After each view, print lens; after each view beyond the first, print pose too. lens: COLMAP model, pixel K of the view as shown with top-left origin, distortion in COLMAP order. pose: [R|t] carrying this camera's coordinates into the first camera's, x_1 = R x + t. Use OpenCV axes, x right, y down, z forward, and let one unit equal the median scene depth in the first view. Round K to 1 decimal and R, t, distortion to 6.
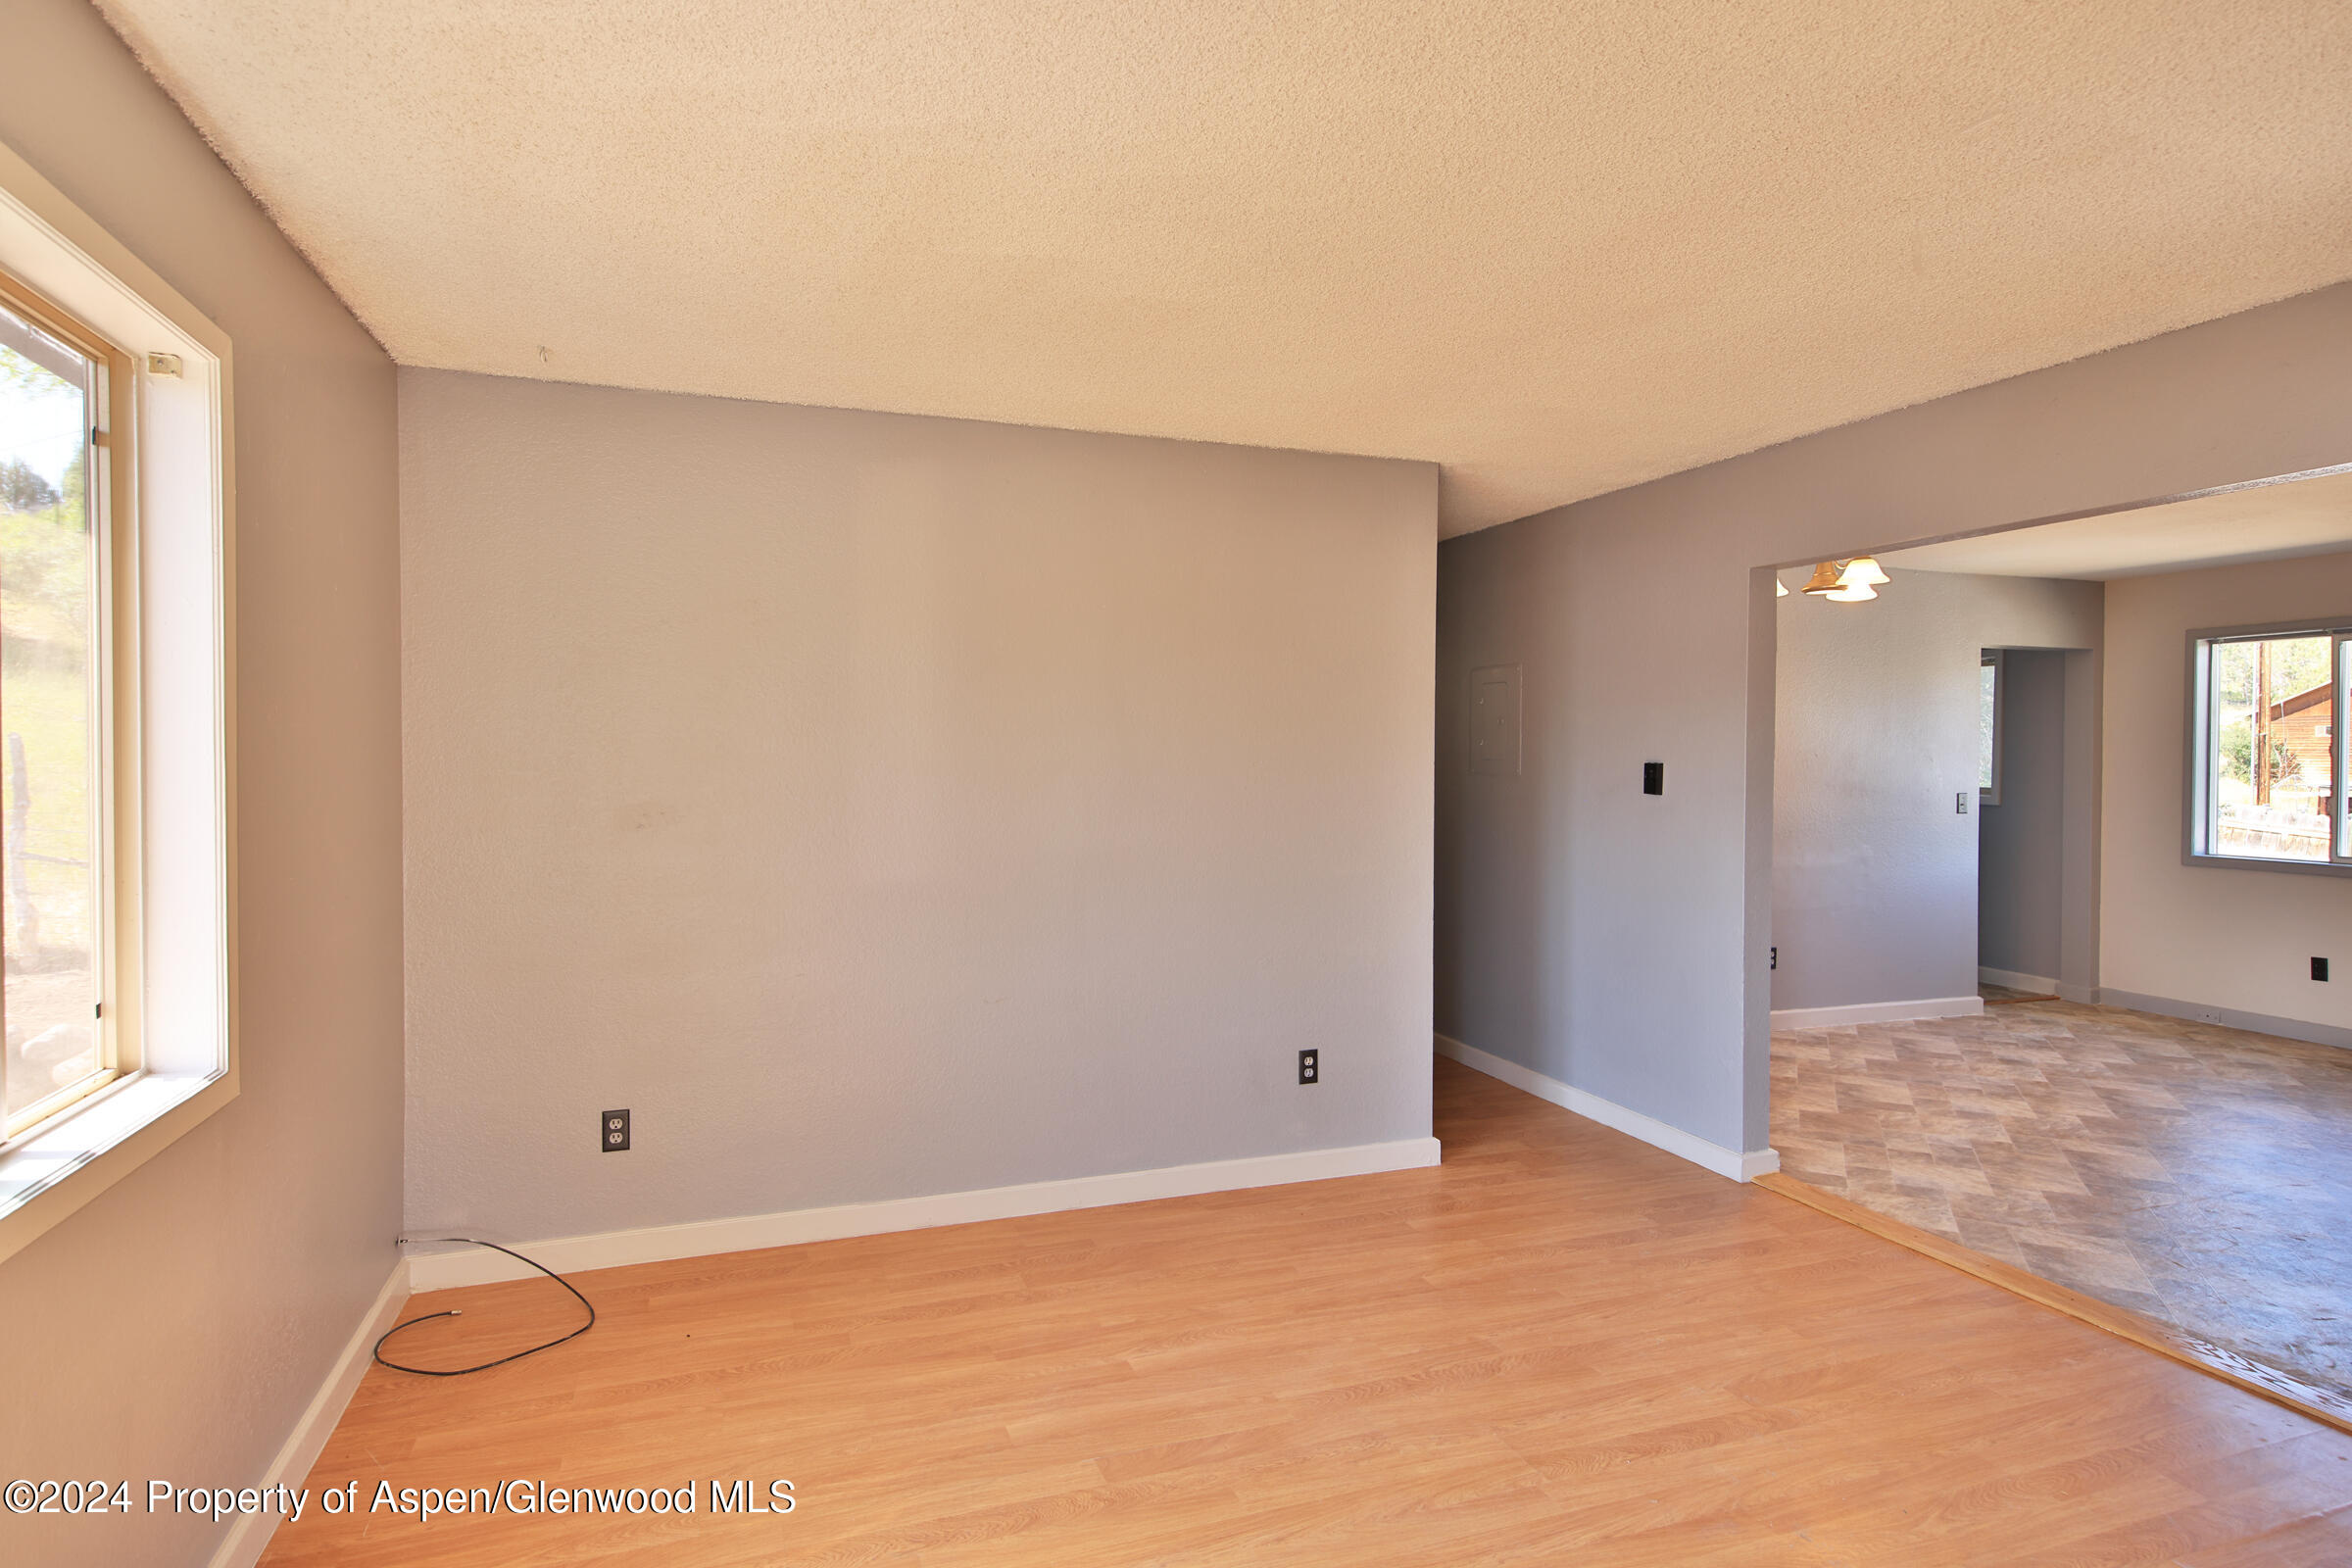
lens RADIAL K [[1334.8, 0, 1176.3], [0, 1334.8, 785.1], [0, 0, 1]] dist [0.003477, 0.000423]
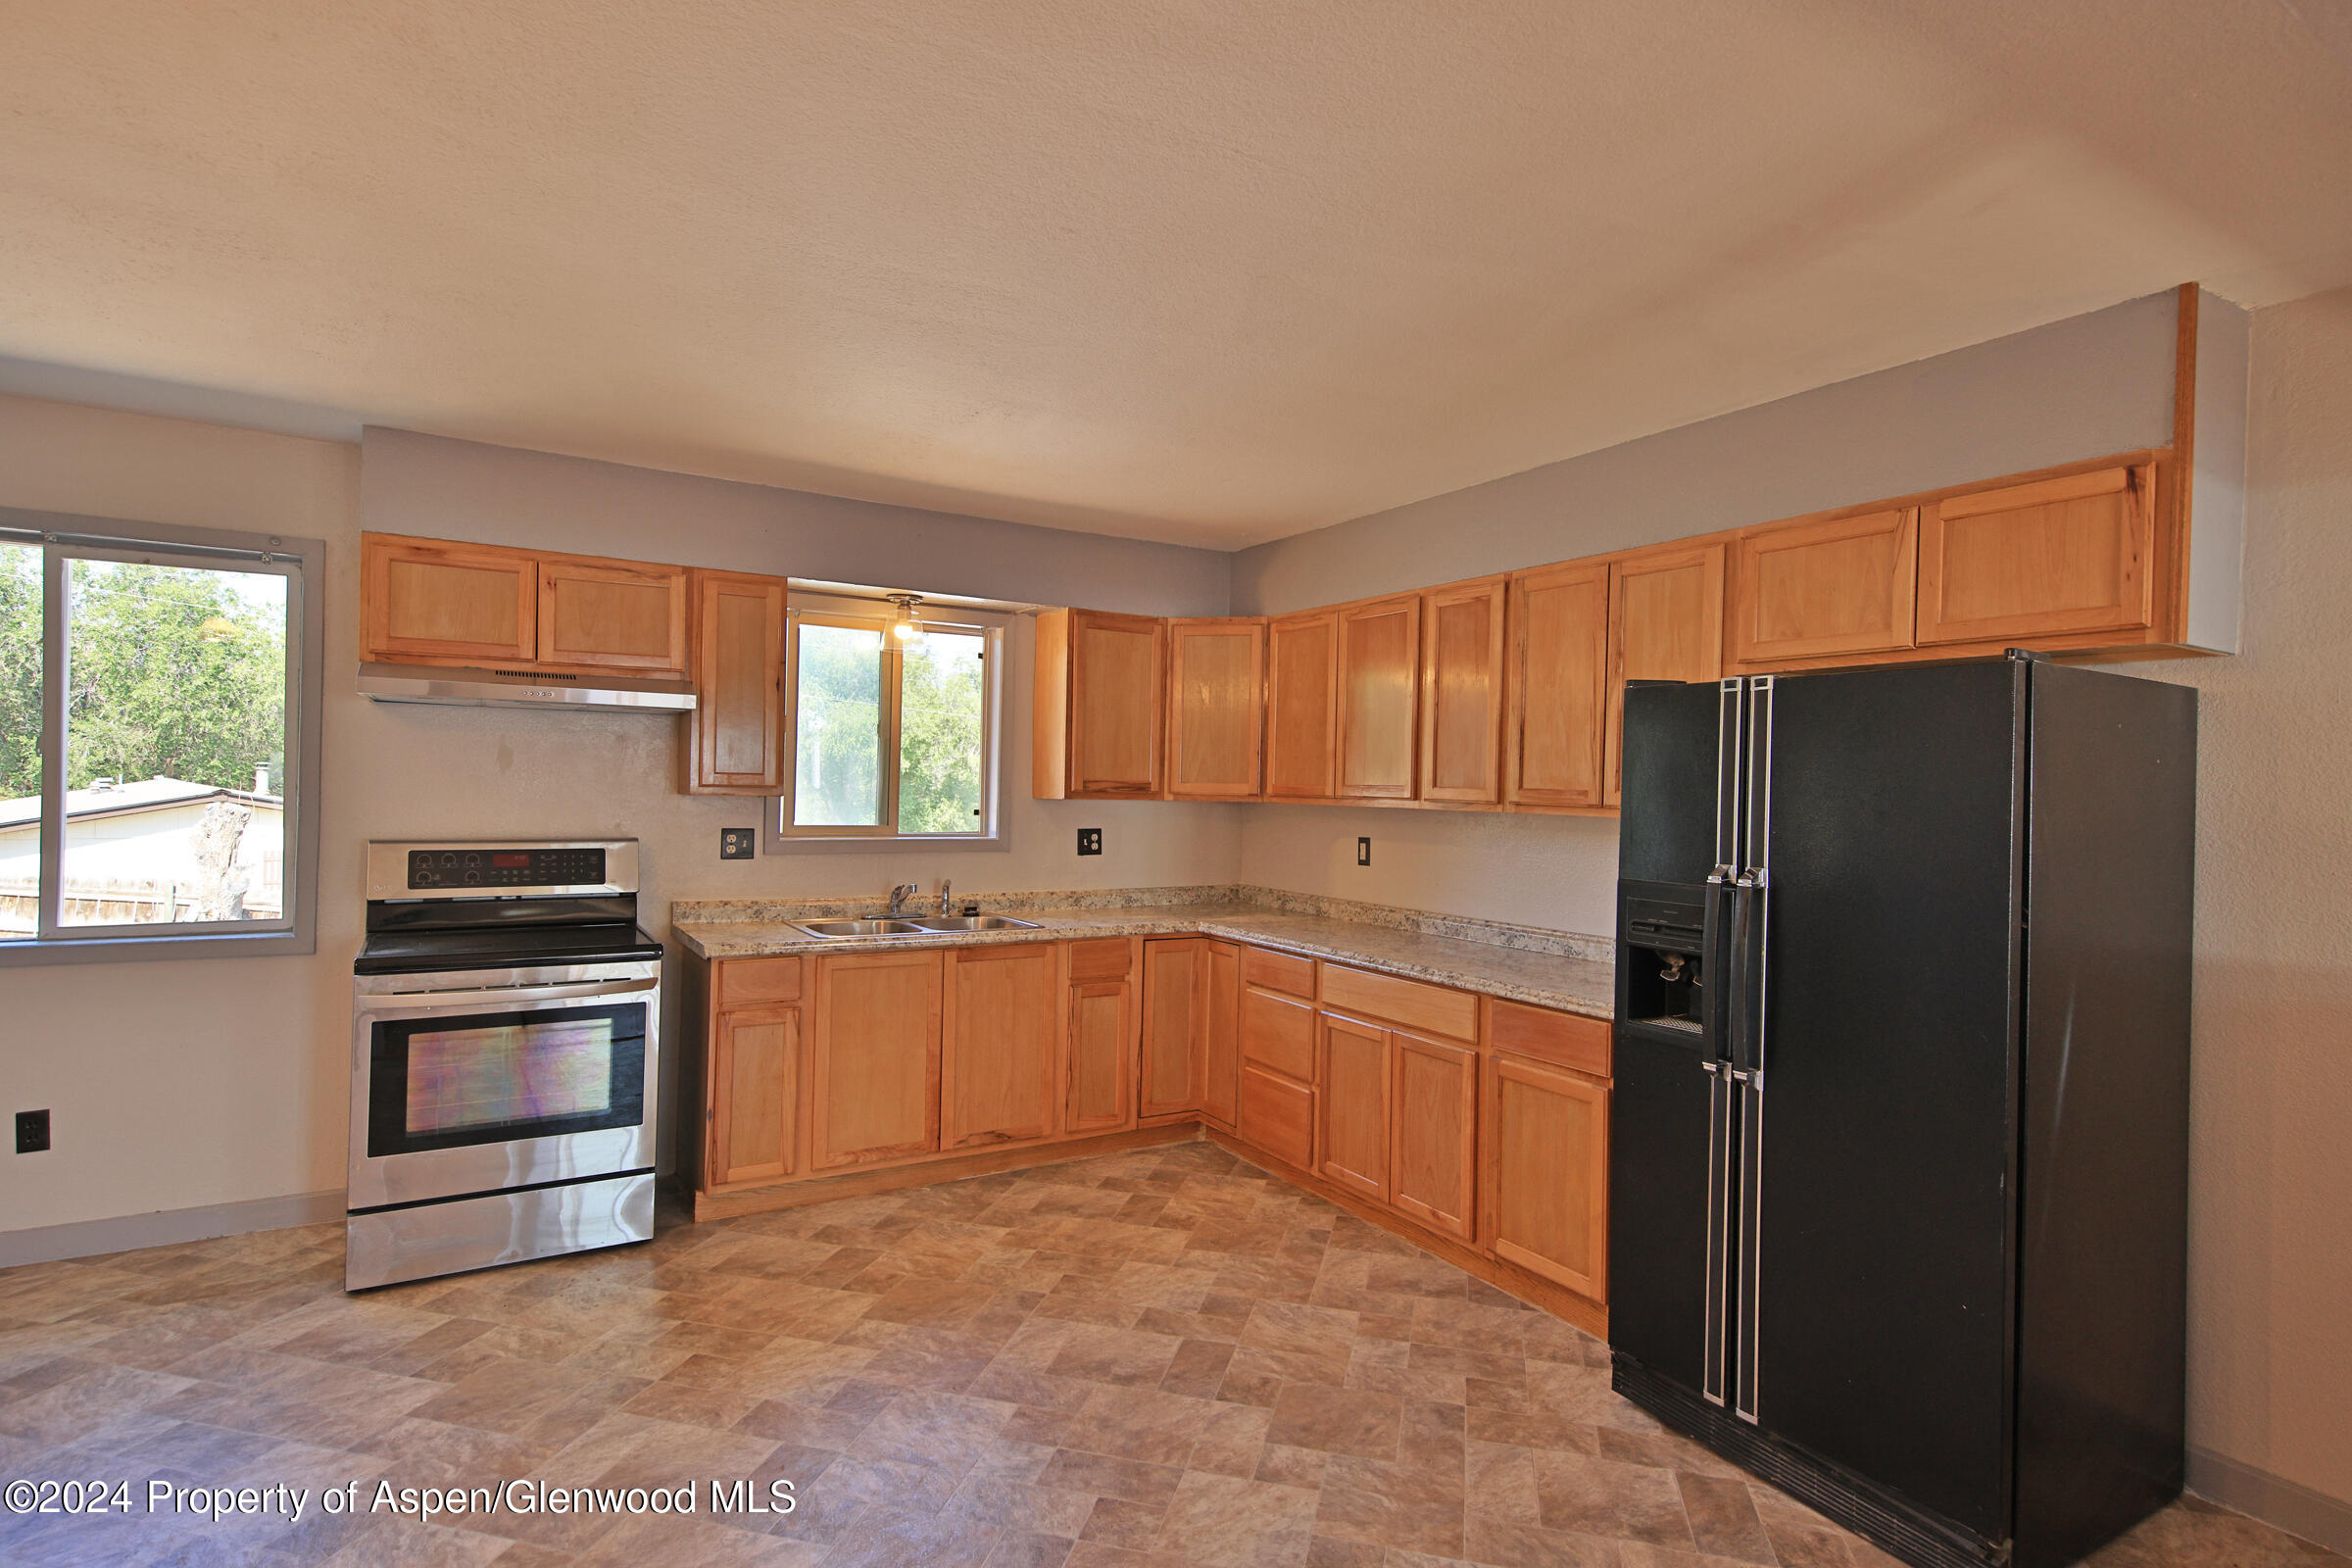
lens RADIAL K [[1189.1, 0, 1188.3], [0, 1189.1, 781.8], [0, 0, 1]] dist [0.017000, -0.006197]
pose [[-0.200521, -0.010812, 0.979630, 0.365990], [-0.004423, 0.999939, 0.010130, -0.024474], [-0.979679, -0.002301, -0.200557, 0.879624]]
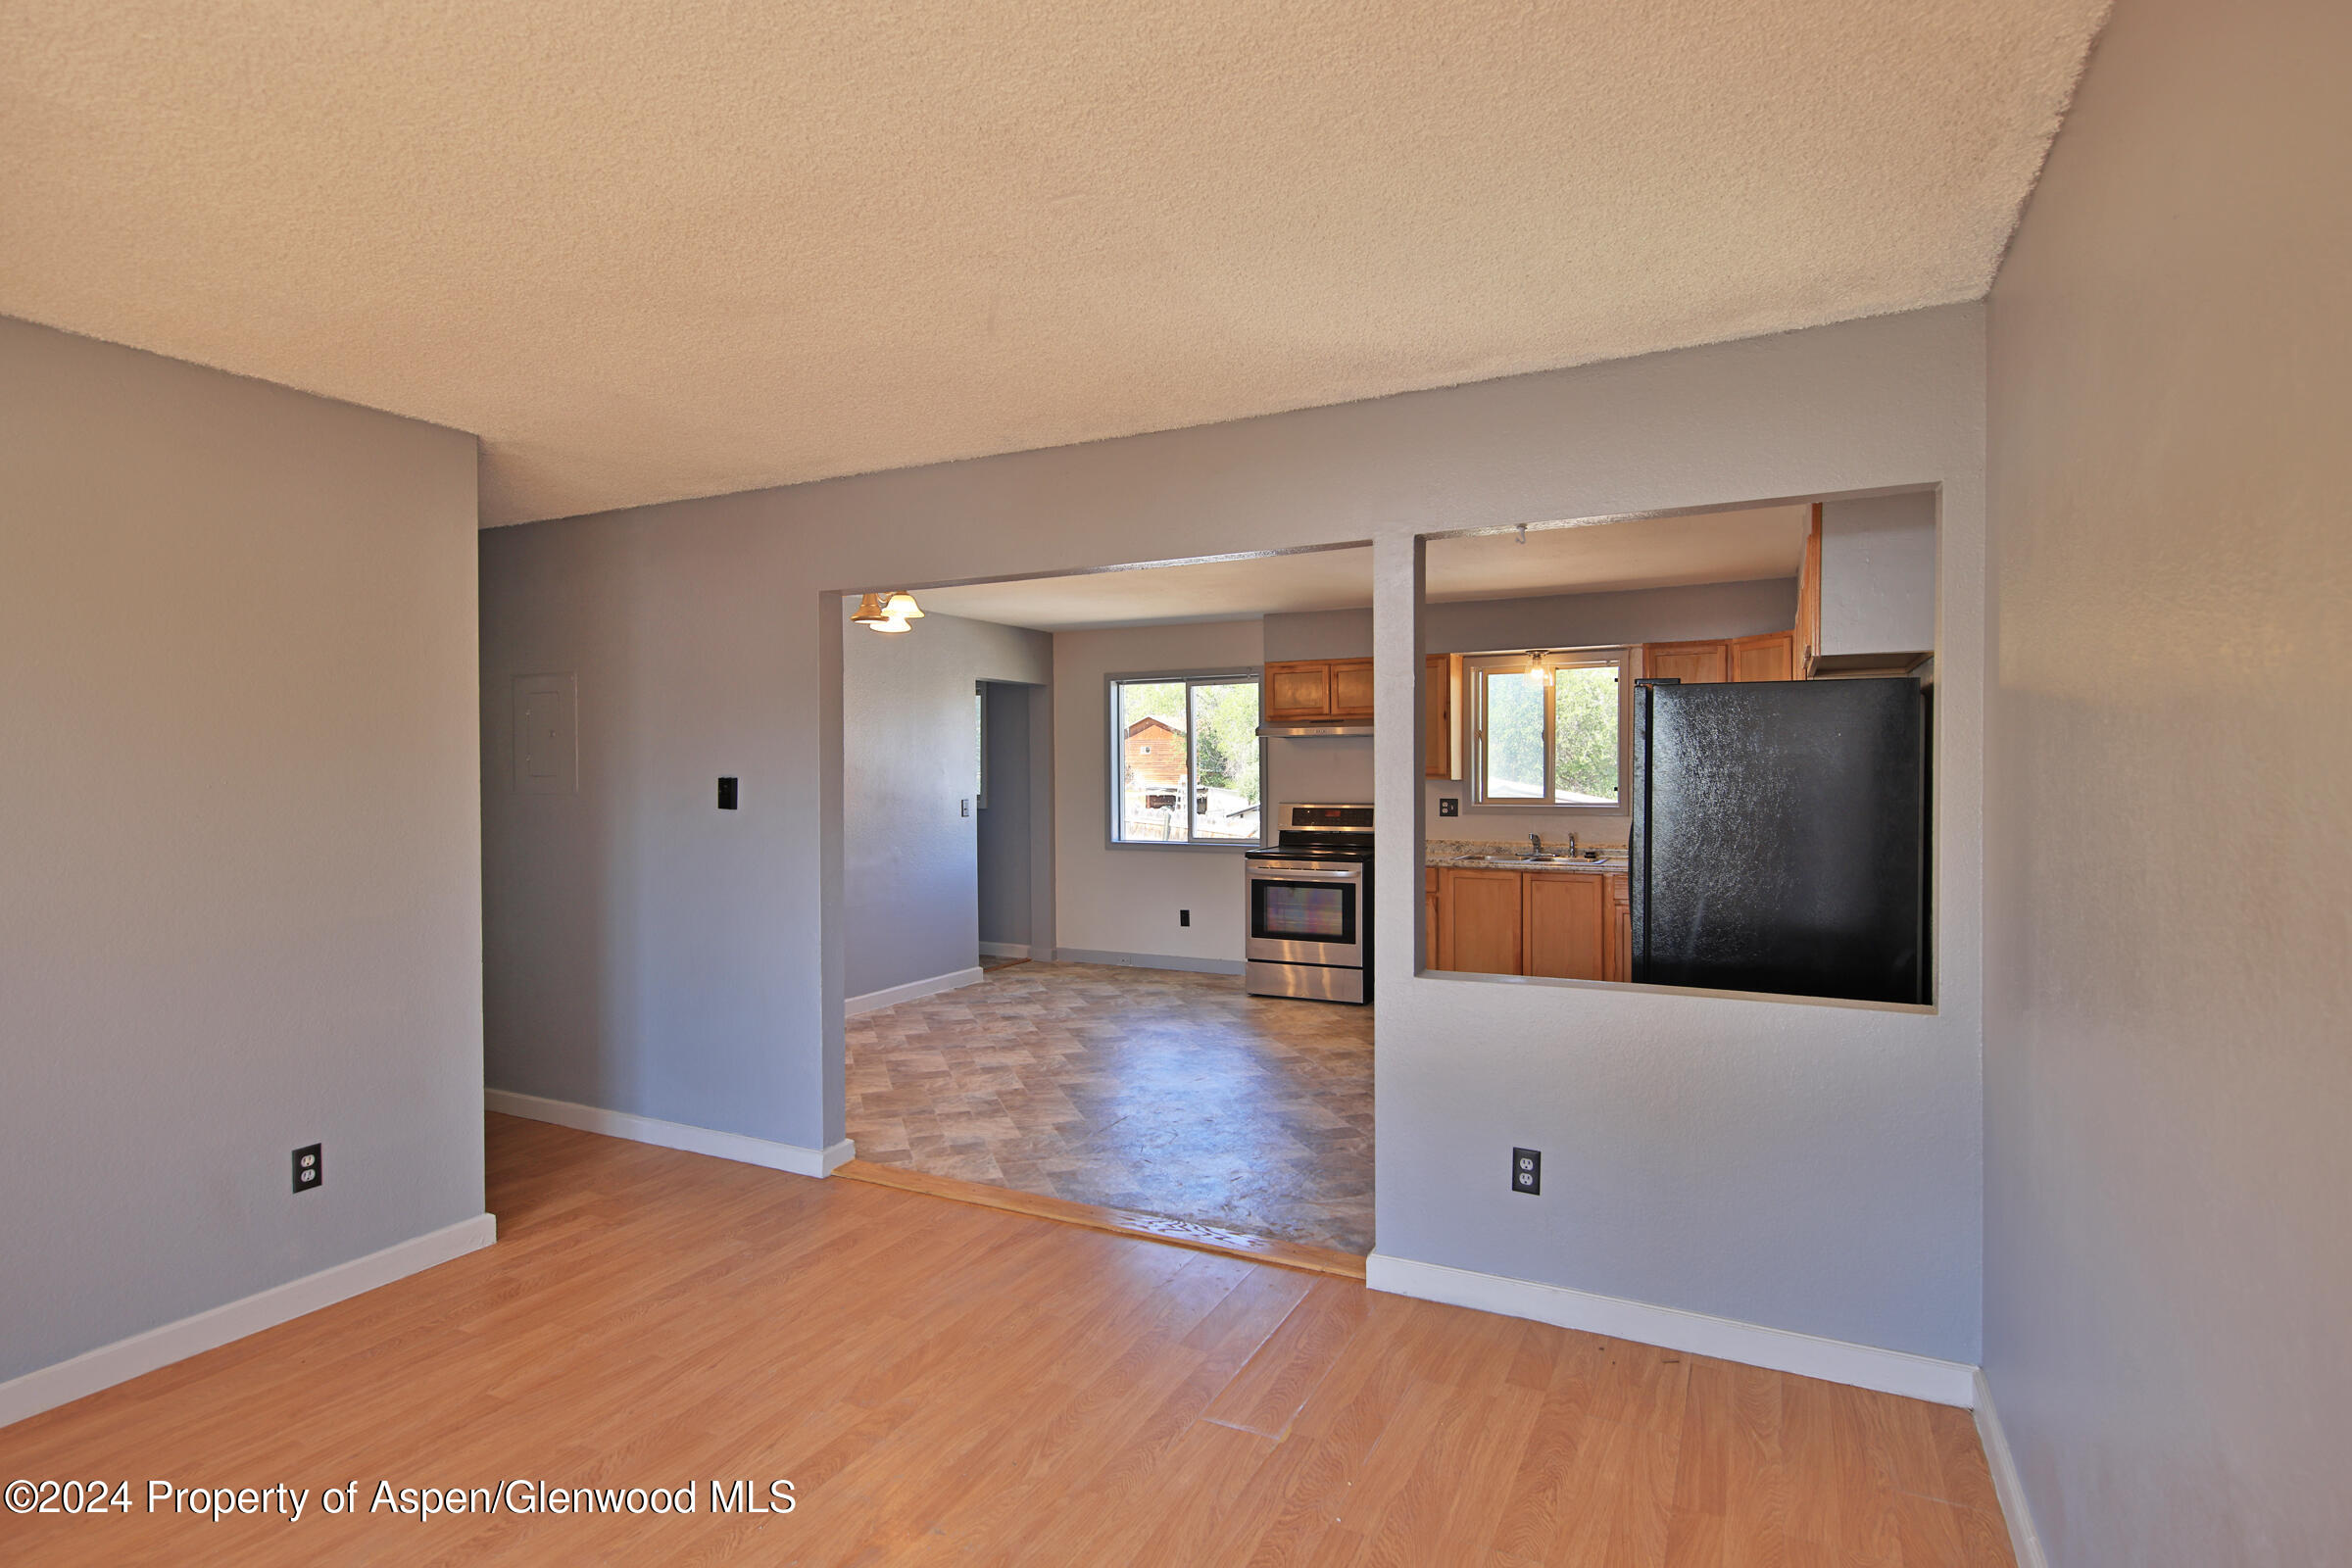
lens RADIAL K [[1189.1, 0, 1185.5], [0, 1189.1, 782.3], [0, 0, 1]] dist [0.017000, -0.006197]
pose [[0.724272, -0.014766, 0.689356, -0.010209], [0.023118, 0.999729, -0.002874, -0.002726], [-0.689127, 0.018019, 0.724417, 0.125661]]
